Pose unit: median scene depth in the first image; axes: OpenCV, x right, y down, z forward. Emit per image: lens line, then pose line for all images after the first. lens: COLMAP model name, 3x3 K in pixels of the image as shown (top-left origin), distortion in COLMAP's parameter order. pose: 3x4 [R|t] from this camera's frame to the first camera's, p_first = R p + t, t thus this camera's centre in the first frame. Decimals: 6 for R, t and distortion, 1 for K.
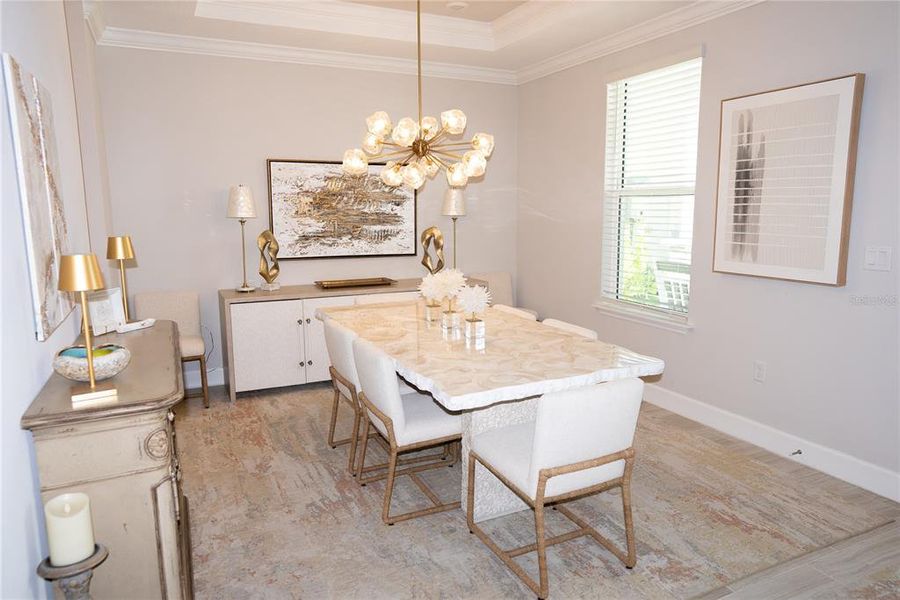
lens RADIAL K [[597.6, 0, 450.2], [0, 597.6, 300.1], [0, 0, 1]] dist [-0.039859, 0.029265]
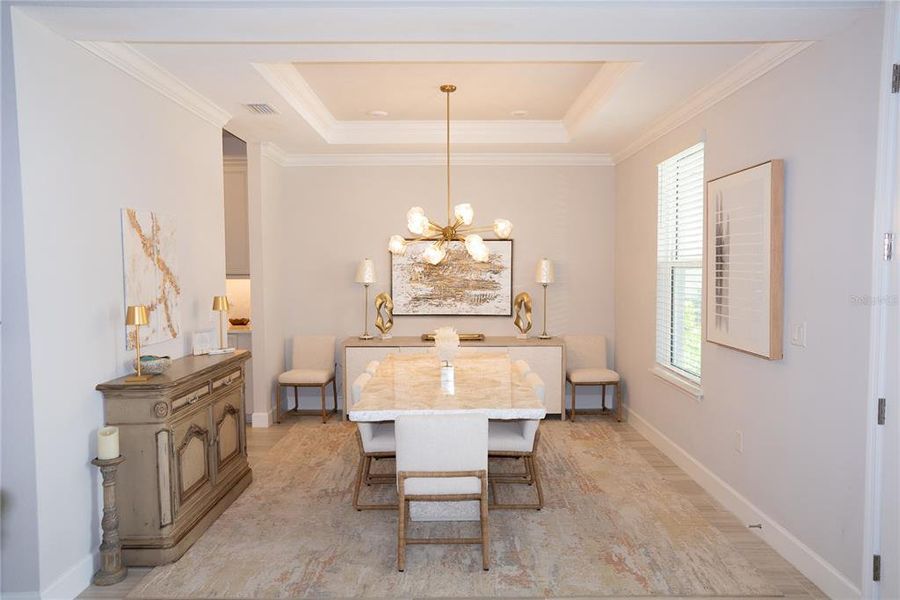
lens RADIAL K [[597.6, 0, 452.2], [0, 597.6, 300.6], [0, 0, 1]] dist [-0.039859, 0.029265]
pose [[0.903483, 0.025233, -0.427881, 0.374853], [-0.067336, 0.994226, -0.083549, -0.001074], [0.423302, 0.104297, 0.899965, -0.105969]]
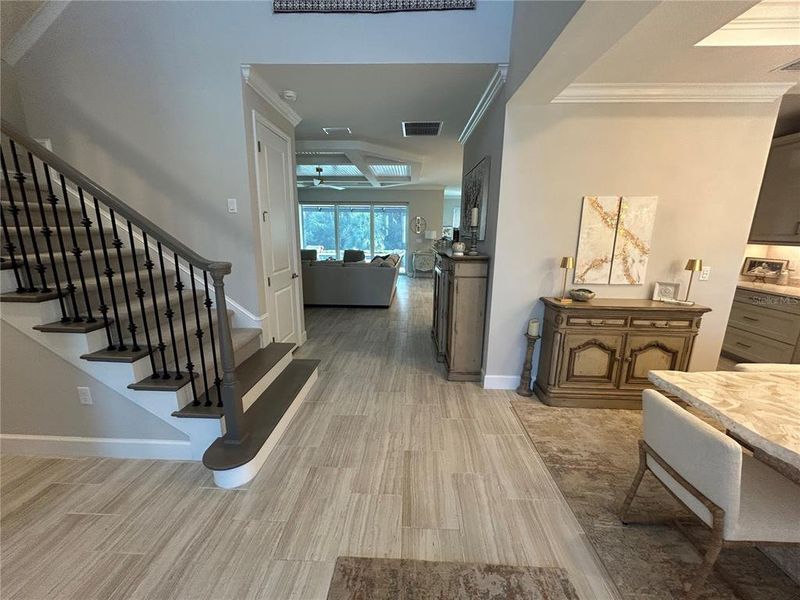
lens RADIAL K [[324.7, 0, 399.1], [0, 324.7, 300.6], [0, 0, 1]] dist [-0.000753, 0.000810]
pose [[-0.467989, 0.190825, -0.862886, 0.457530], [-0.147543, 0.945834, 0.289189, -0.075119], [0.871331, 0.262650, -0.414485, 0.318926]]
